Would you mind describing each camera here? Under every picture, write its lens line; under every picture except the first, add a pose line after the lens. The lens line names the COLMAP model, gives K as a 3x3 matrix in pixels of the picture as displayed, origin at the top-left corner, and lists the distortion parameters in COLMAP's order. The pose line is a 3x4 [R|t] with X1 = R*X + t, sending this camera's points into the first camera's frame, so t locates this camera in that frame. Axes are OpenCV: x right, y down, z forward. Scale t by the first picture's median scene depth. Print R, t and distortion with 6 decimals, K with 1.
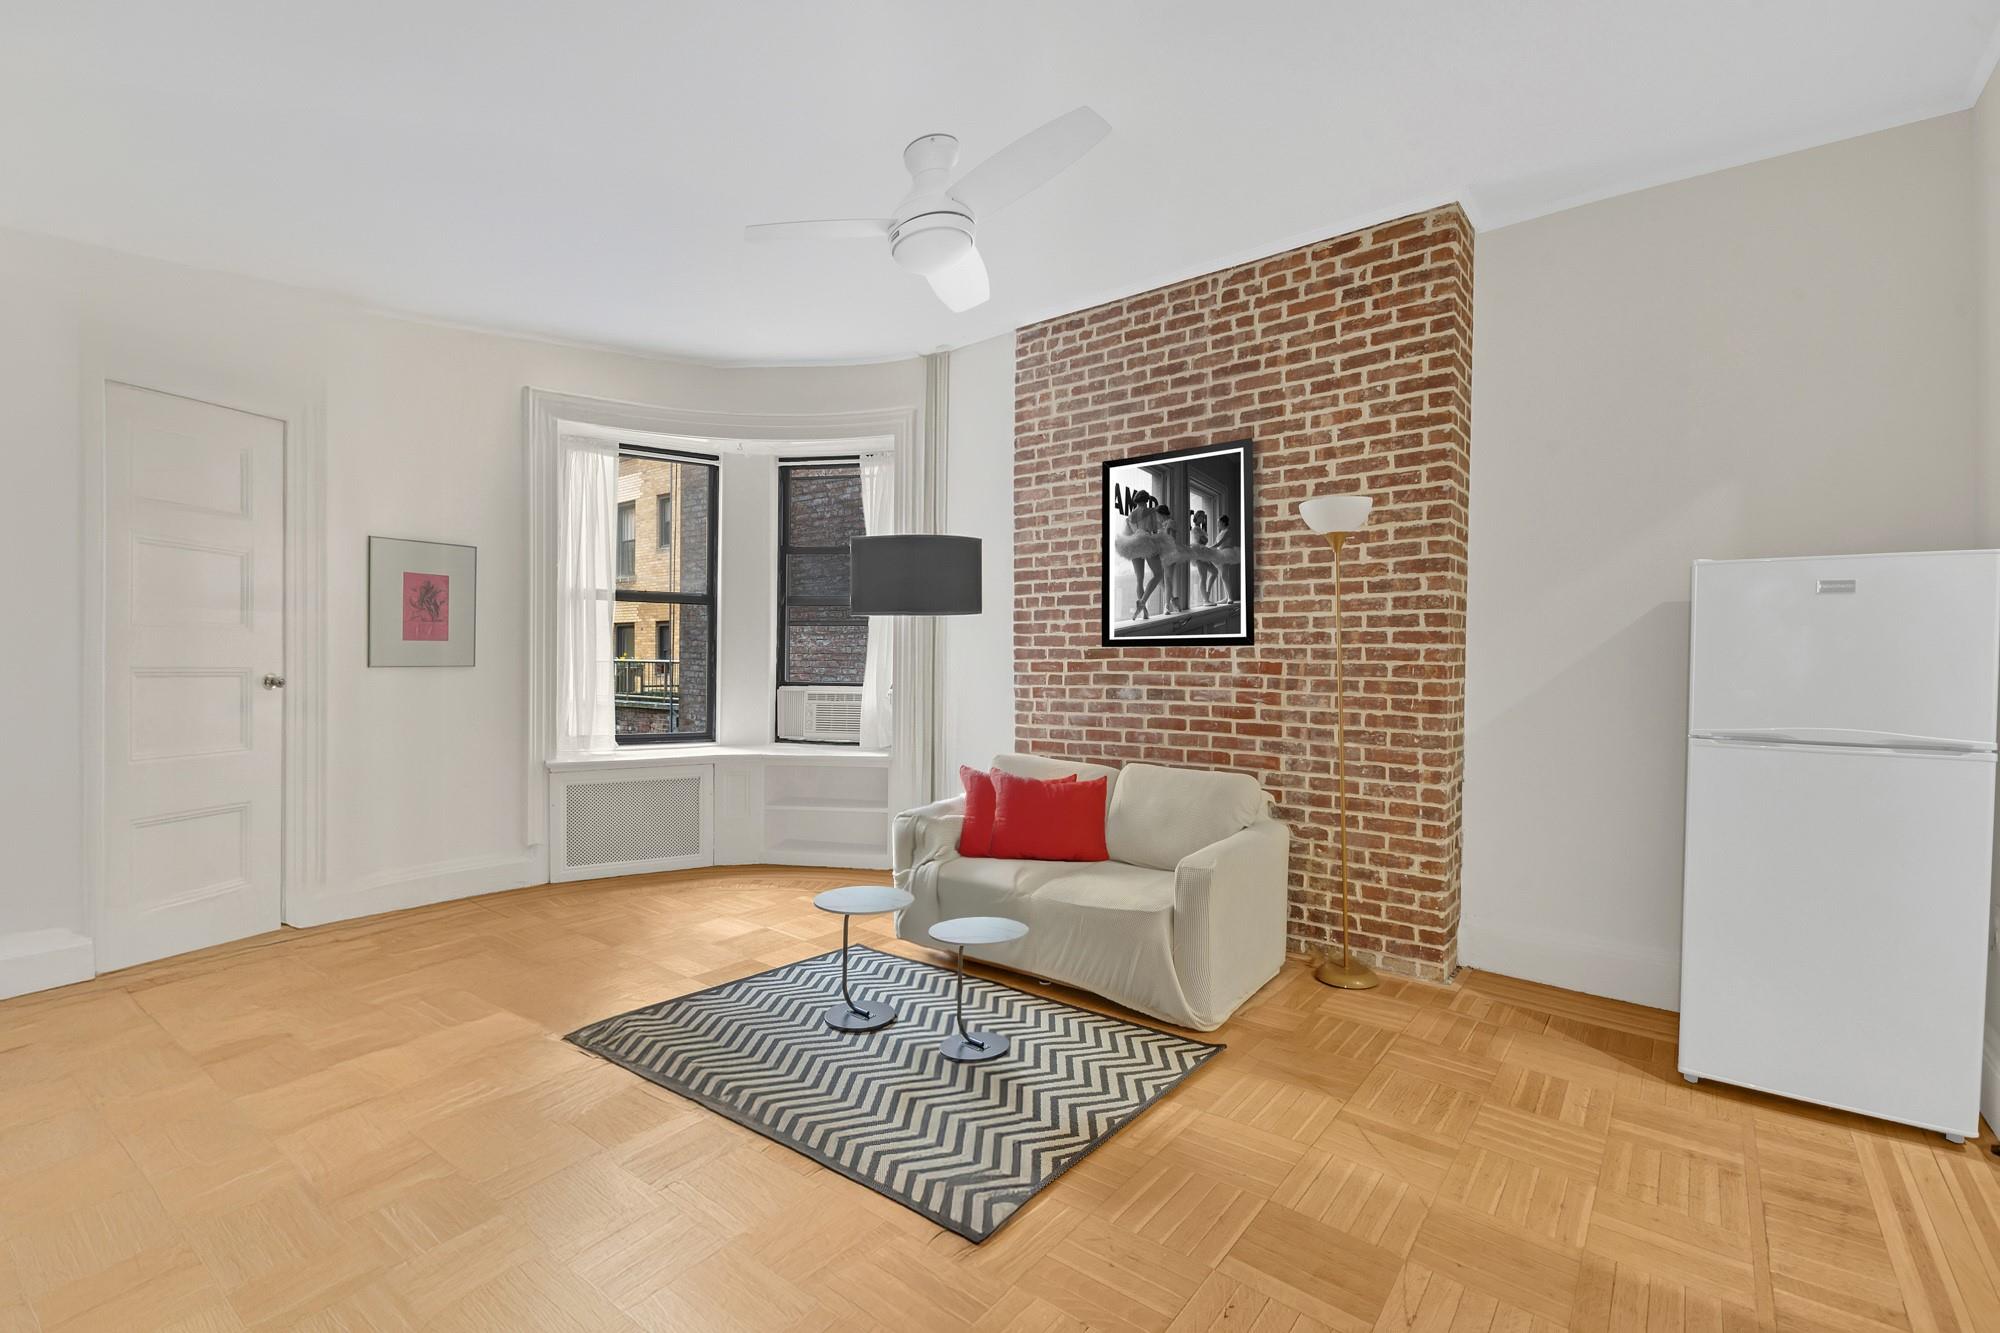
lens RADIAL K [[875.7, 0, 991.5], [0, 875.7, 668.4], [0, 0, 1]] dist [-0.003217, -0.000574]
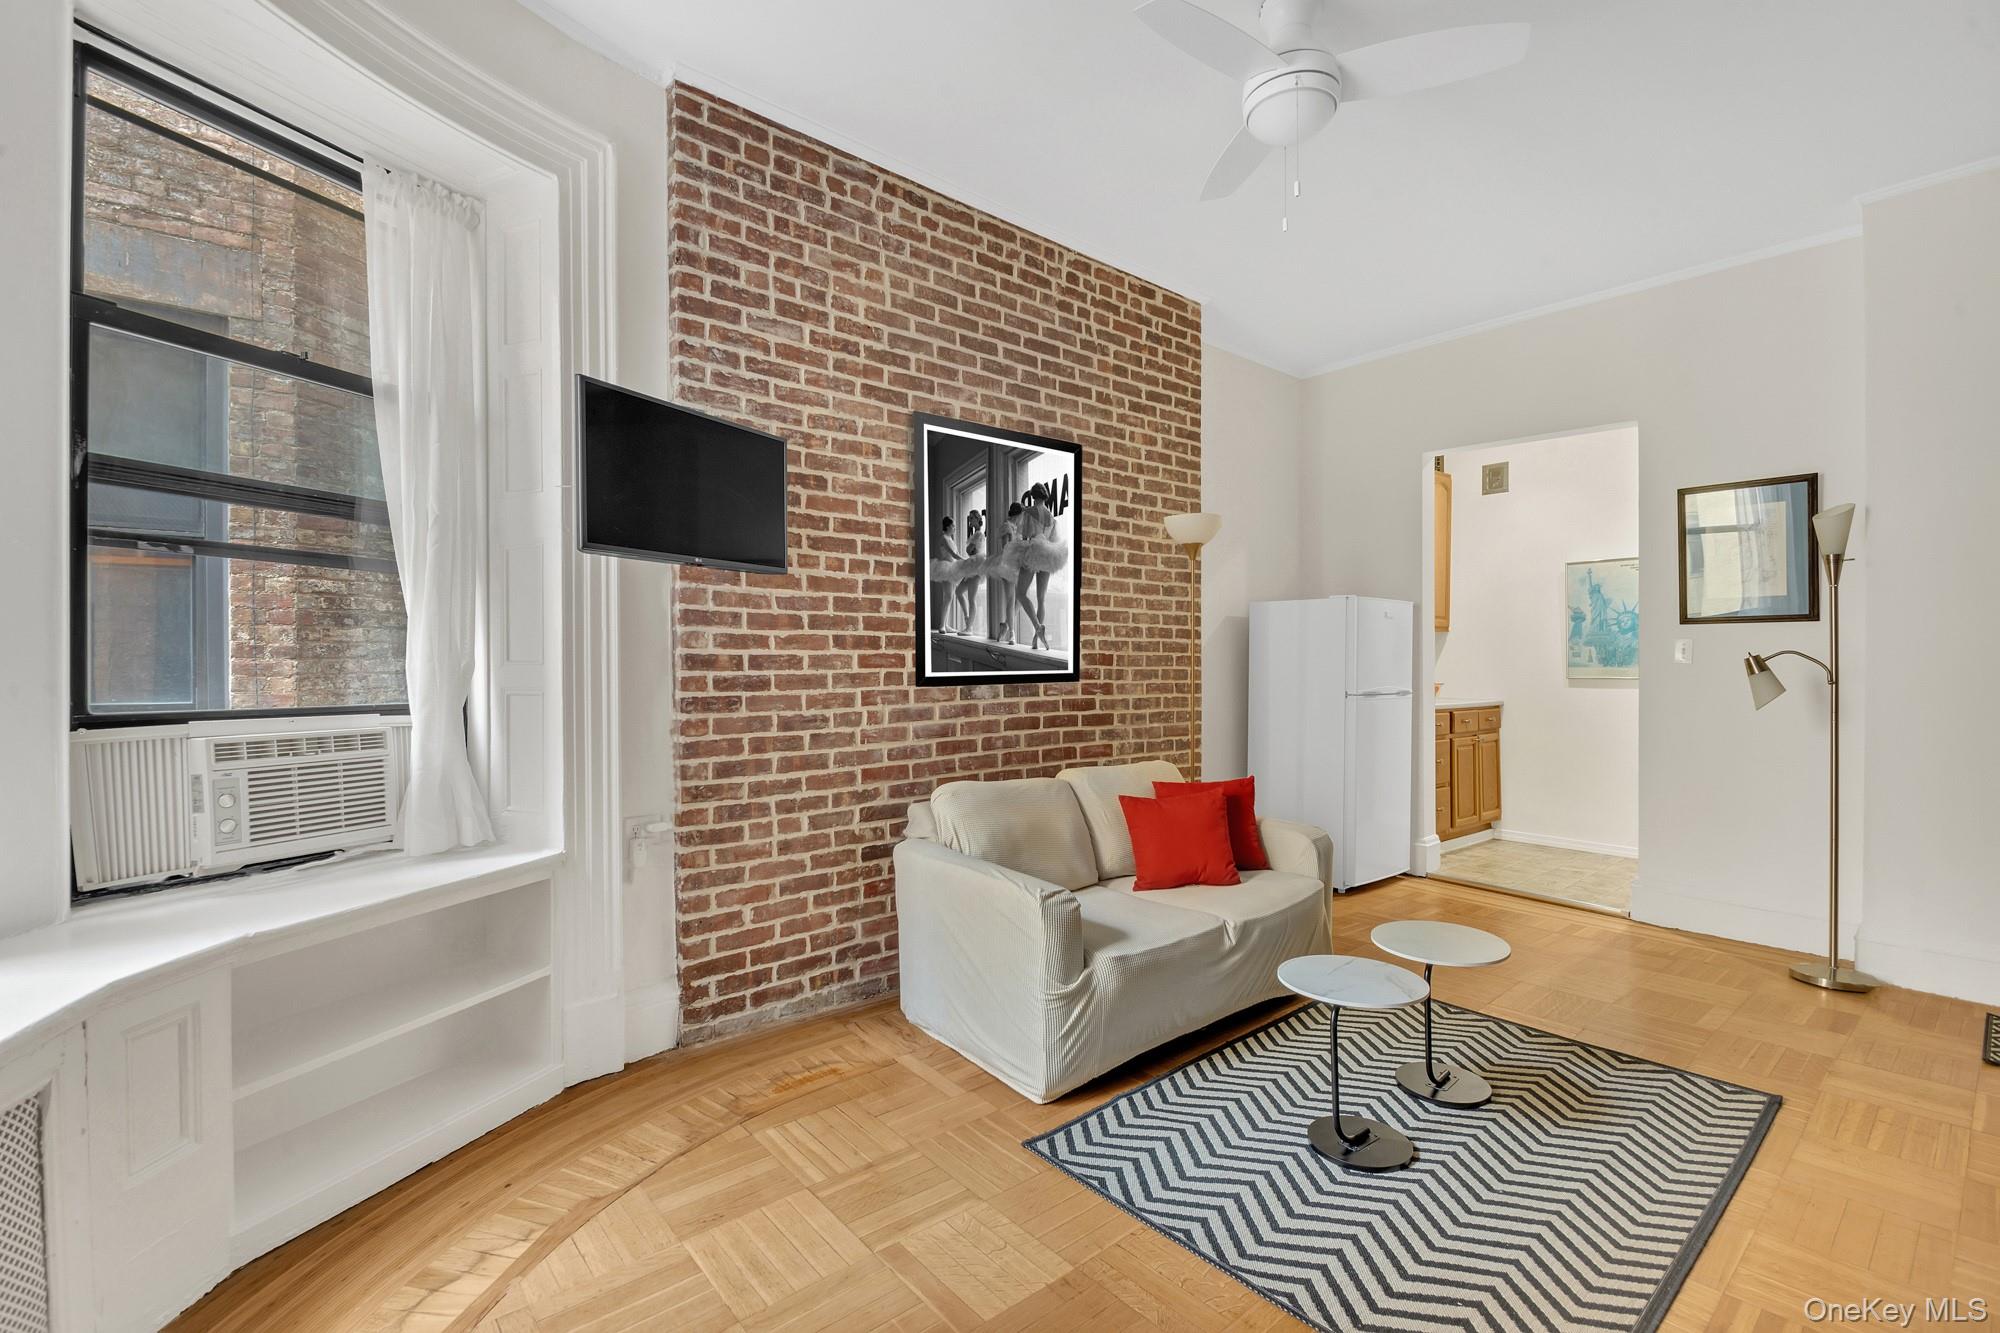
lens RADIAL K [[875.7, 0, 997.2], [0, 875.7, 668.7], [0, 0, 1]] dist [-0.003217, -0.000574]
pose [[0.197231, -0.013935, 0.980258, -0.666584], [0.010392, 0.999873, 0.012123, -0.003318], [-0.980302, 0.007795, 0.197351, 0.840982]]
